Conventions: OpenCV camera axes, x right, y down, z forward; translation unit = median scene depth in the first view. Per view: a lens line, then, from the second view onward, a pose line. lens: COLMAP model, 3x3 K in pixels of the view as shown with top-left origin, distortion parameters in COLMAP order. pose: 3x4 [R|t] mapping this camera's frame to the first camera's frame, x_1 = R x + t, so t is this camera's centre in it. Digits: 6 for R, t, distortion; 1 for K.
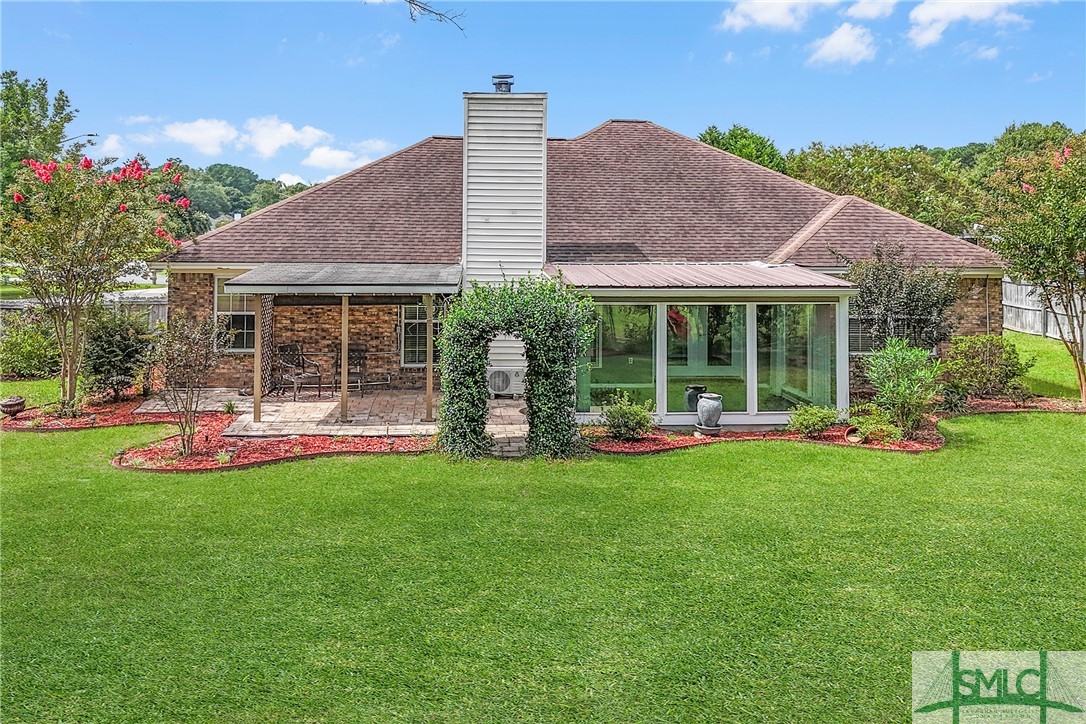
lens RADIAL K [[895.4, 0, 543.8], [0, 895.4, 364.1], [0, 0, 1]] dist [0.089646, -0.125081]
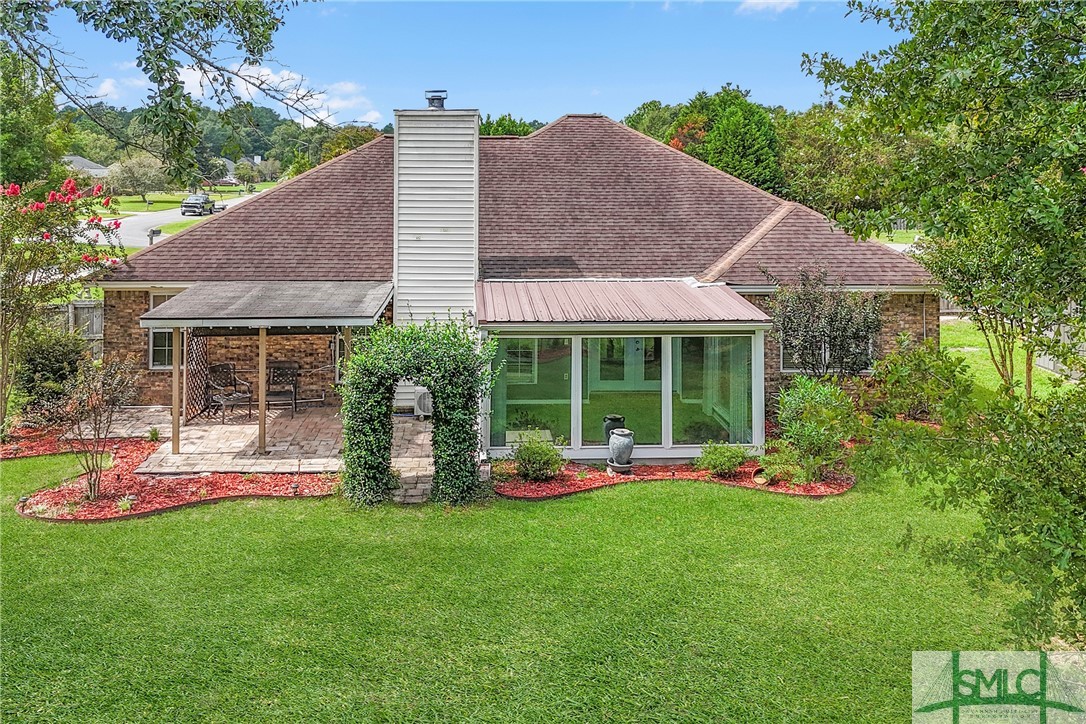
lens RADIAL K [[900.2, 0, 542.1], [0, 900.2, 327.9], [0, 0, 1]] dist [0.091030, -0.132360]
pose [[0.999762, -0.003095, -0.021585, 0.112700], [0.003562, 0.999760, 0.021615, -0.096967], [0.021513, -0.021687, 0.999533, 0.000208]]
